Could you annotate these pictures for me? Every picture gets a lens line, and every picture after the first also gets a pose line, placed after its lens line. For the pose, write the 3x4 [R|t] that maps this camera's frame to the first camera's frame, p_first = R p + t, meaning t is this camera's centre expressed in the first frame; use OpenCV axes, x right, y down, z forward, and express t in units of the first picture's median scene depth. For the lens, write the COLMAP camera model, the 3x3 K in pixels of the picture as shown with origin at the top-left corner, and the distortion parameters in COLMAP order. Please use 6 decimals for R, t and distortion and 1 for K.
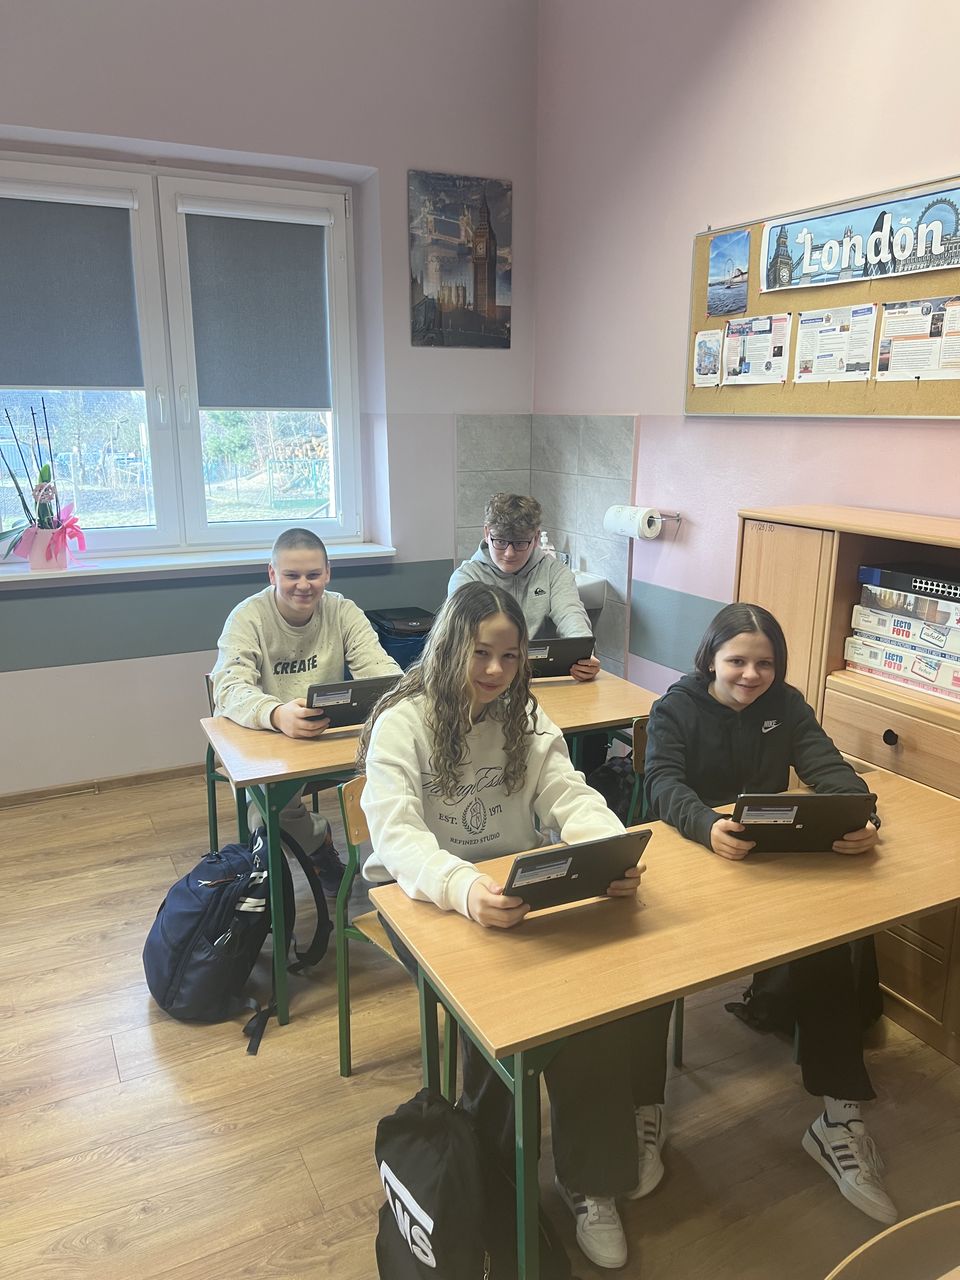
lens RADIAL K [[974.1, 0, 480.5], [0, 974.1, 658.0], [0, 0, 1]] dist [0.073166, -0.070435]
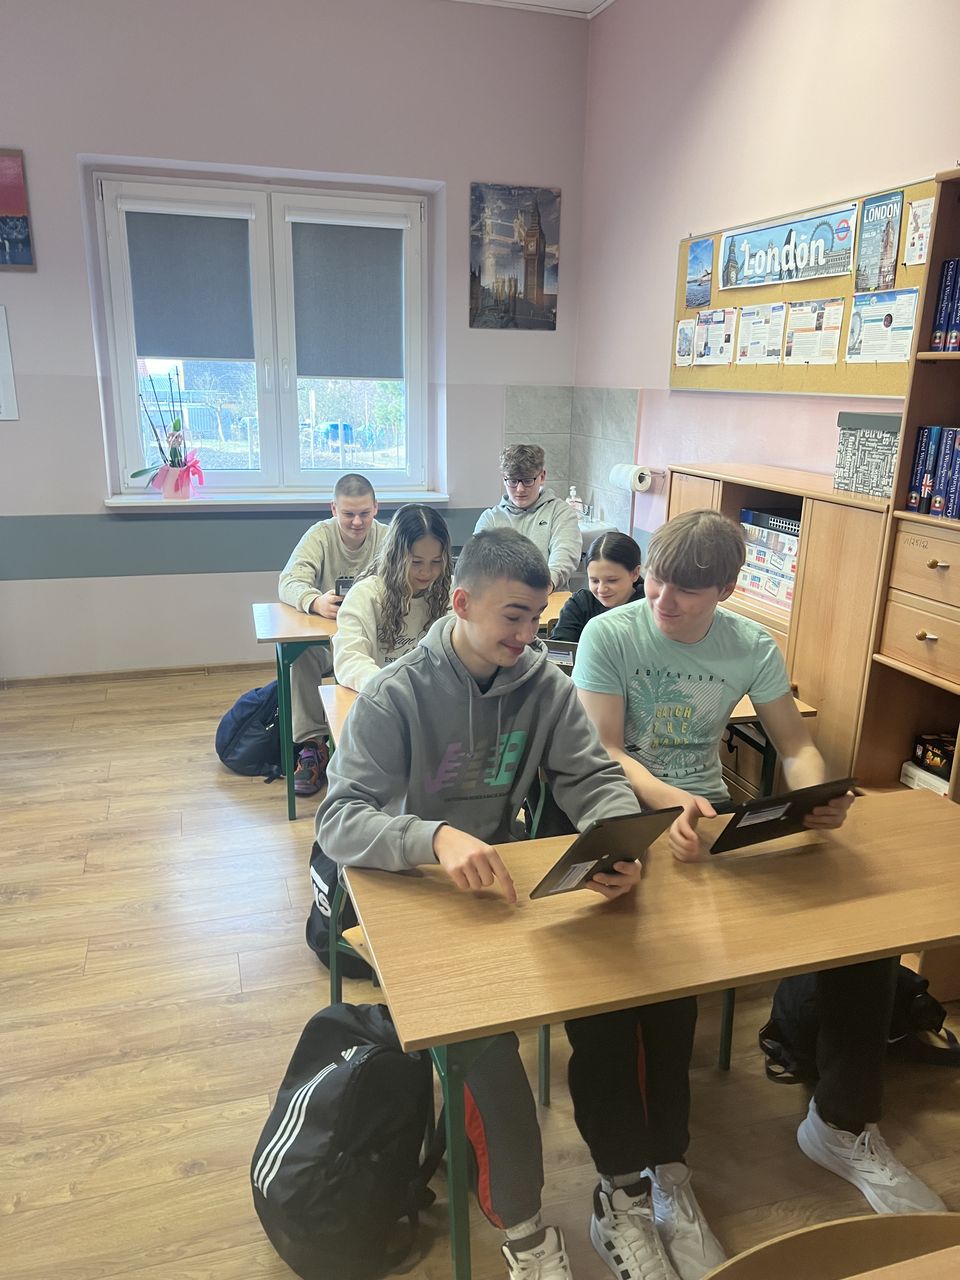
lens RADIAL K [[974.1, 0, 480.5], [0, 974.1, 658.0], [0, 0, 1]] dist [0.073166, -0.070435]
pose [[0.985401, 0.063548, -0.157944, 0.202742], [-0.059348, 0.997751, 0.031170, 0.063943], [0.159569, -0.021341, 0.986956, -0.257914]]
